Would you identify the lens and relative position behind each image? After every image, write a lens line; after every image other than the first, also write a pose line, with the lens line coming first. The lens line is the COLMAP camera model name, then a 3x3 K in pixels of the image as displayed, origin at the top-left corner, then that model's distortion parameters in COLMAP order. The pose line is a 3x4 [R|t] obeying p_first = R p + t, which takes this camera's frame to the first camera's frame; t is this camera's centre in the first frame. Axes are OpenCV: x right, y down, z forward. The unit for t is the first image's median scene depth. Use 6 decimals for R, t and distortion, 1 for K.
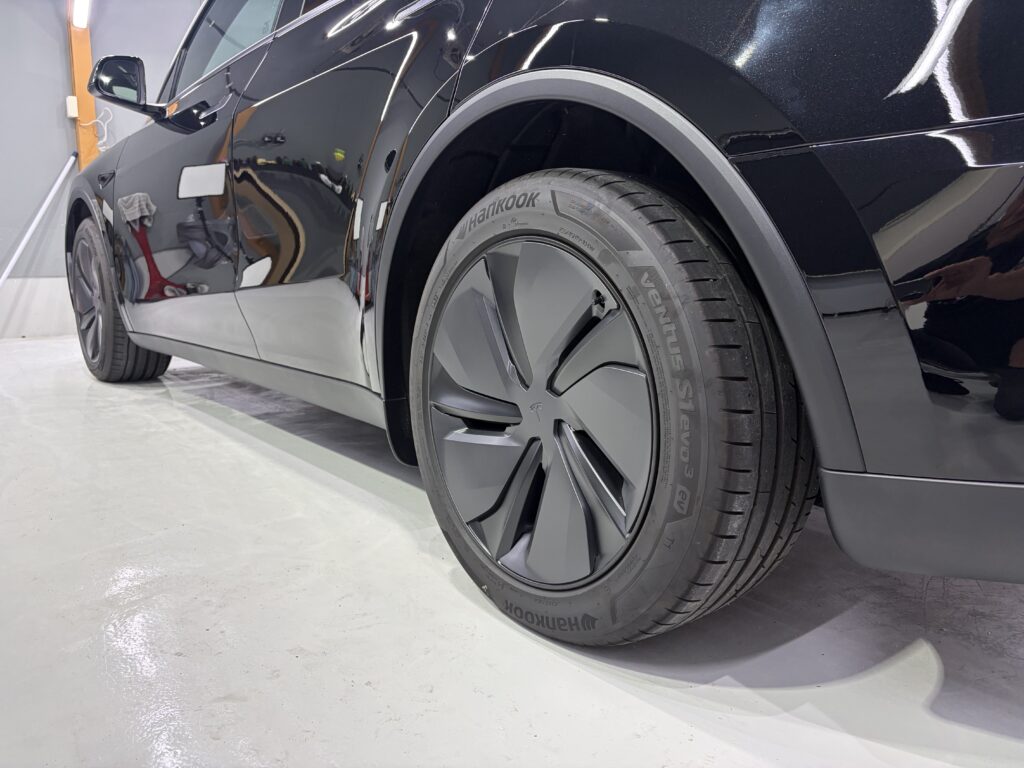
lens RADIAL K [[779.1, 0, 512.0], [0, 779.1, 384.0], [0, 0, 1]] dist [-0.002198, -0.007573]
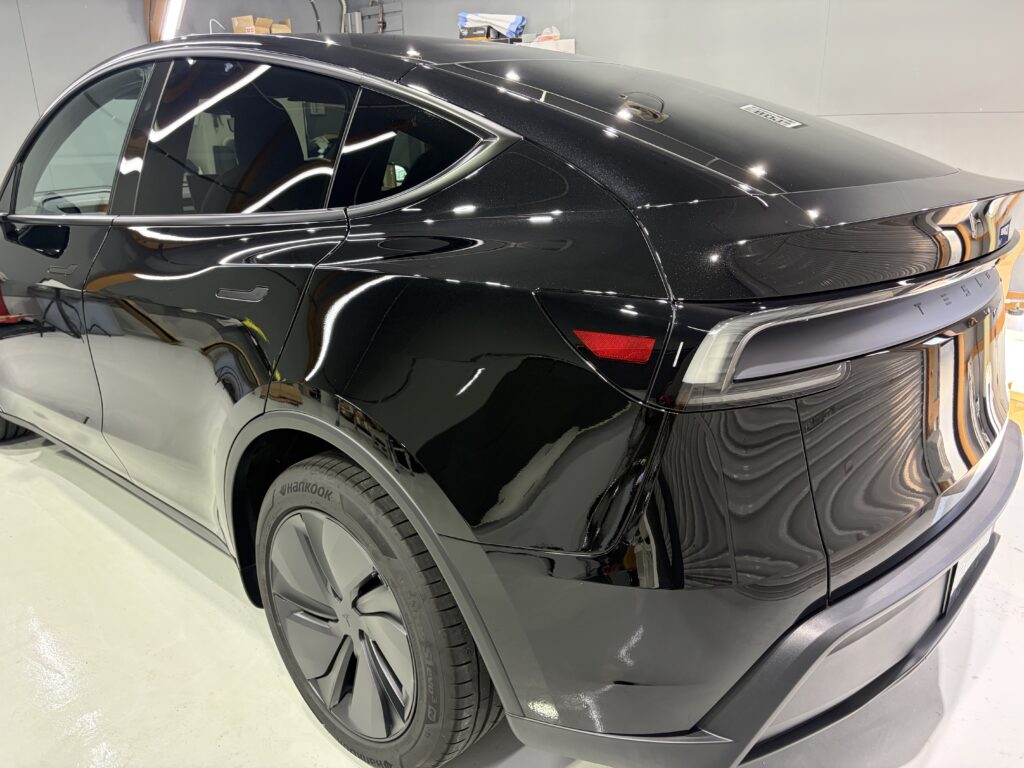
lens RADIAL K [[779.1, 0, 512.0], [0, 779.1, 384.0], [0, 0, 1]] dist [-0.002198, -0.007573]
pose [[0.987672, -0.069631, 0.140198, 0.188019], [0.049439, 0.988533, 0.142681, -0.680017], [-0.148526, -0.133991, 0.979789, -0.456242]]
